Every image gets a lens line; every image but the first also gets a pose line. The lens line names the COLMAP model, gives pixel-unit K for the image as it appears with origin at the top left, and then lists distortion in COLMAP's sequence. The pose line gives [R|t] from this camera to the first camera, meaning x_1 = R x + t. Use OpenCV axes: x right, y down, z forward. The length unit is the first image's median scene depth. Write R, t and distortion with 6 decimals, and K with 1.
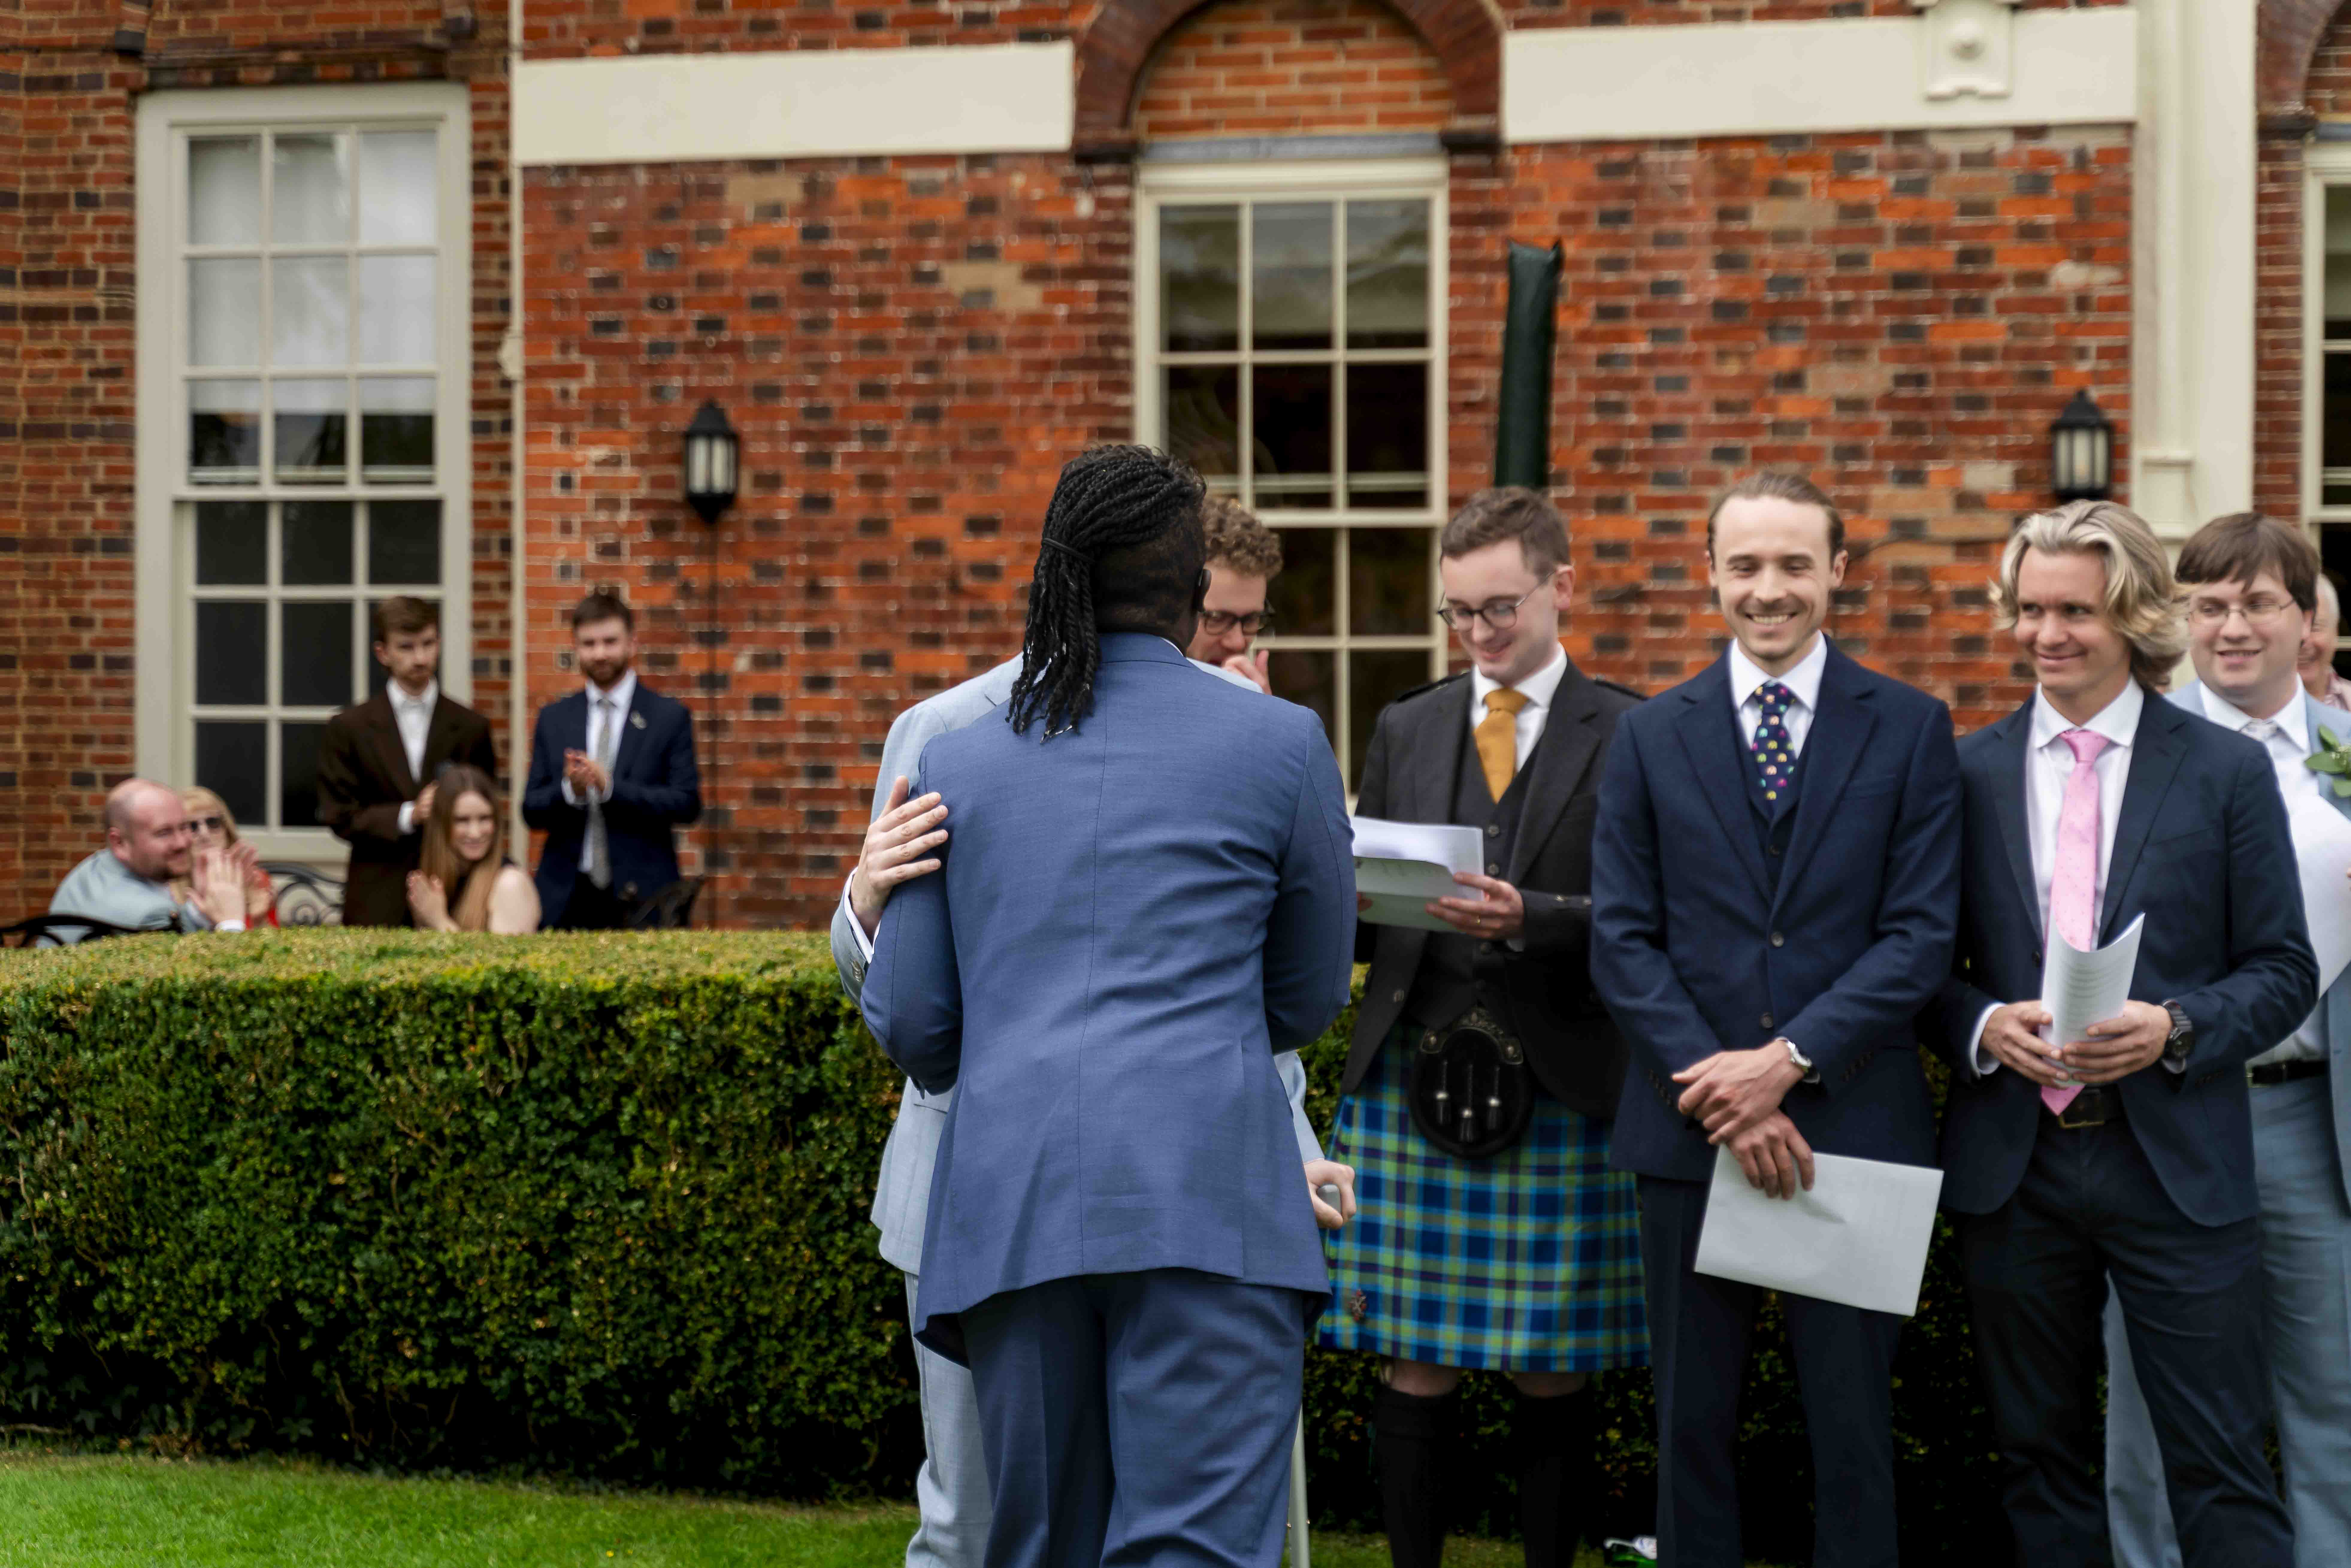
lens RADIAL K [[4325.3, 0, 1171.6], [0, 4325.3, 791.8], [0, 0, 1]] dist [0.044565, -0.347538]
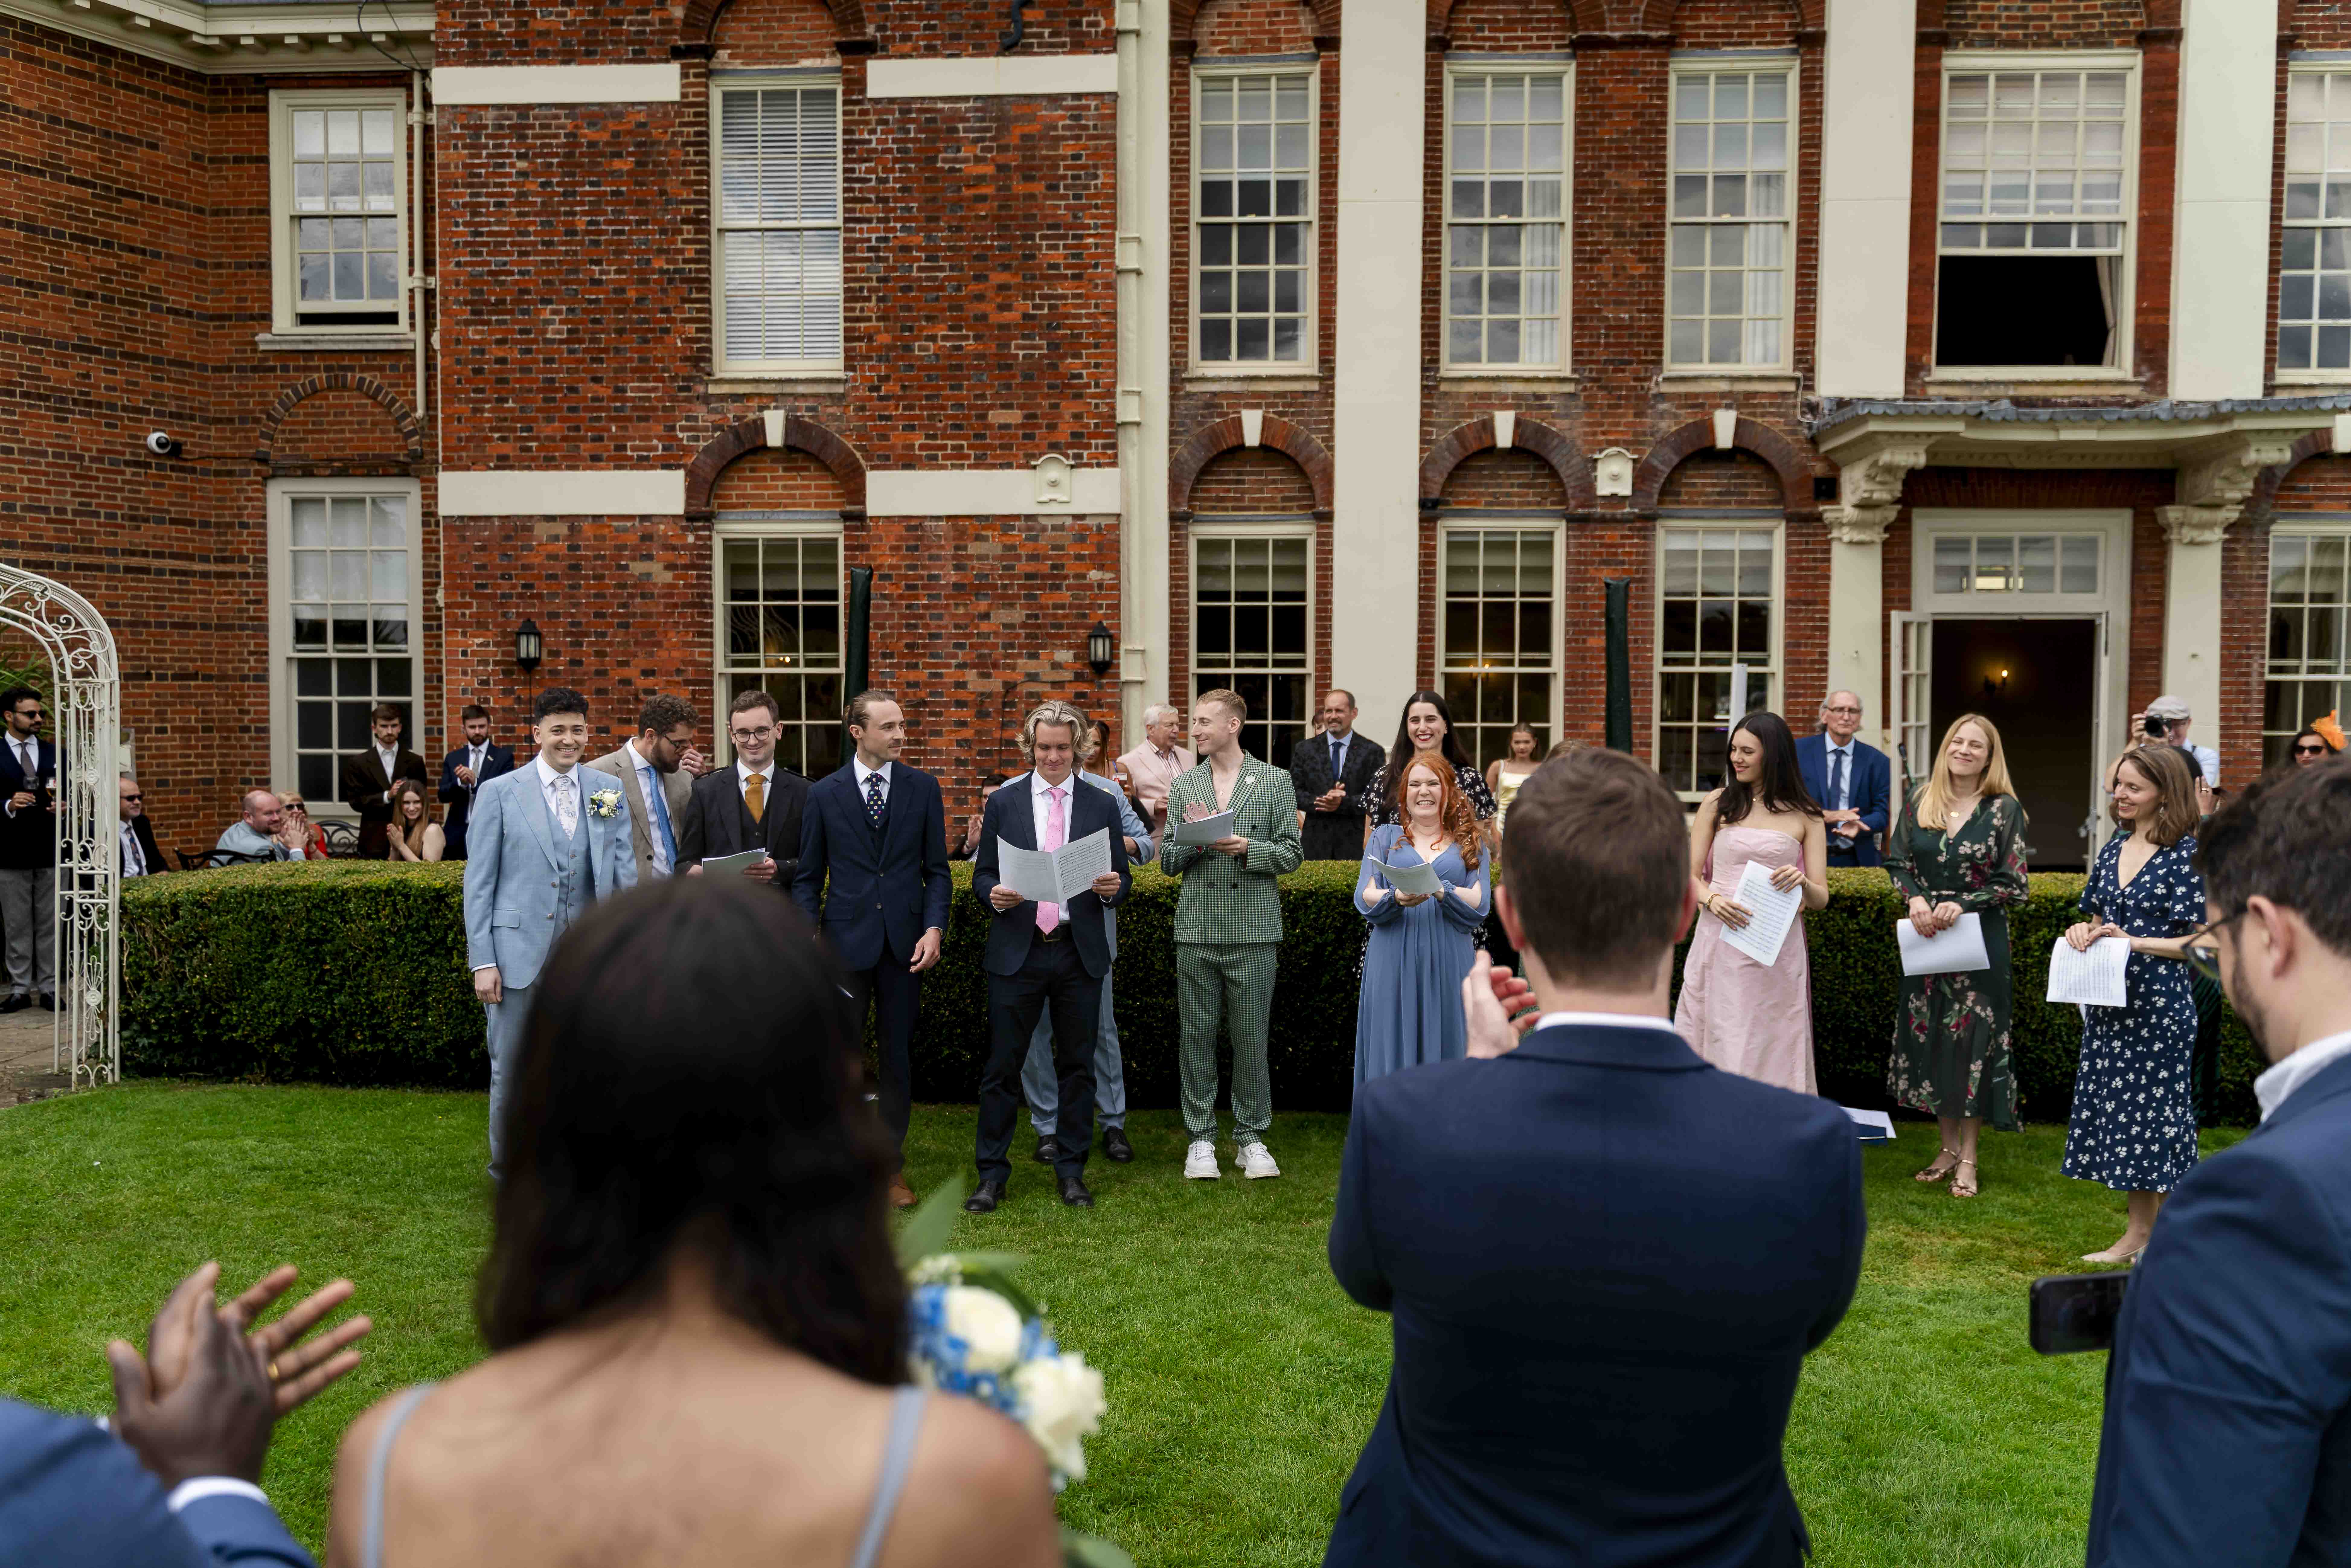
lens RADIAL K [[1907.2, 0, 1180.2], [0, 1907.2, 785.5], [0, 0, 1]] dist [0.003800, -0.002349]
pose [[0.982242, -0.009795, 0.187362, 0.048122], [0.006606, 0.999823, 0.017640, -0.017236], [-0.187501, -0.016089, 0.982133, -0.084147]]
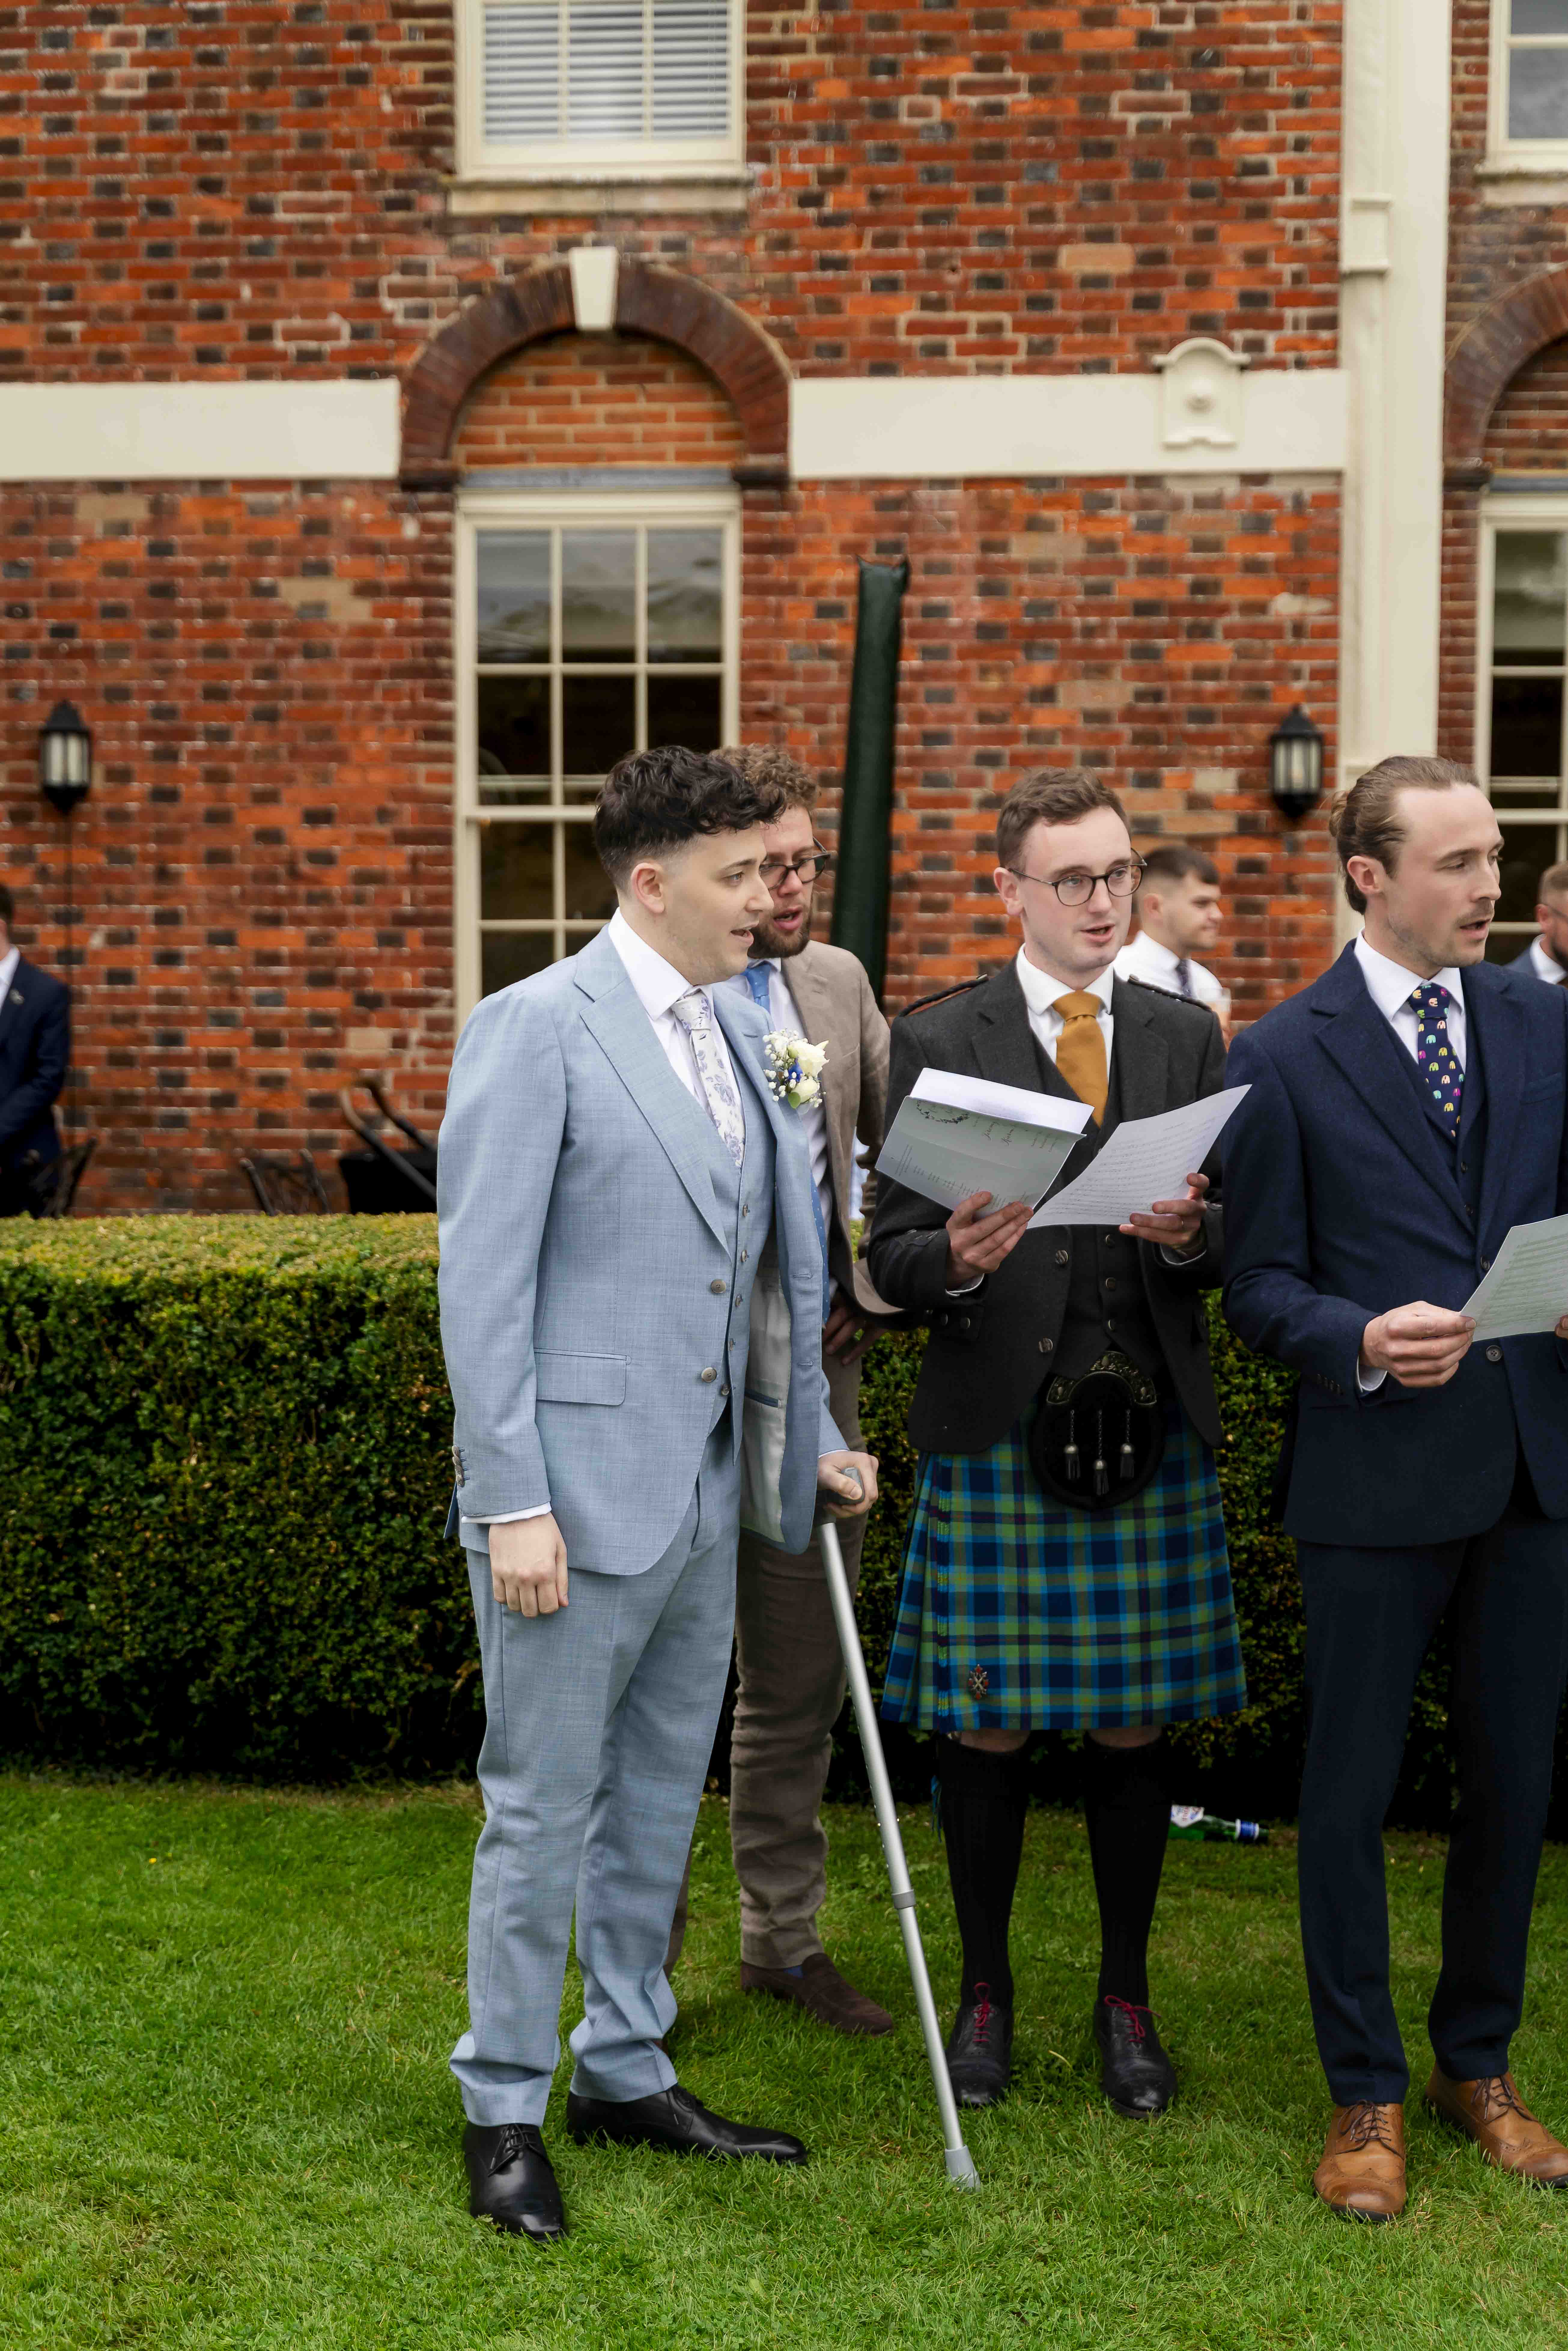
lens RADIAL K [[3324.2, 0, 784.2], [0, 3324.2, 1207.3], [0, 0, 1]] dist [0.020766, -0.071088]
pose [[0.988390, -0.010254, 0.151590, -0.058759], [0.002040, 0.998526, 0.054246, -0.007903], [-0.151922, -0.053307, 0.986954, 0.138302]]
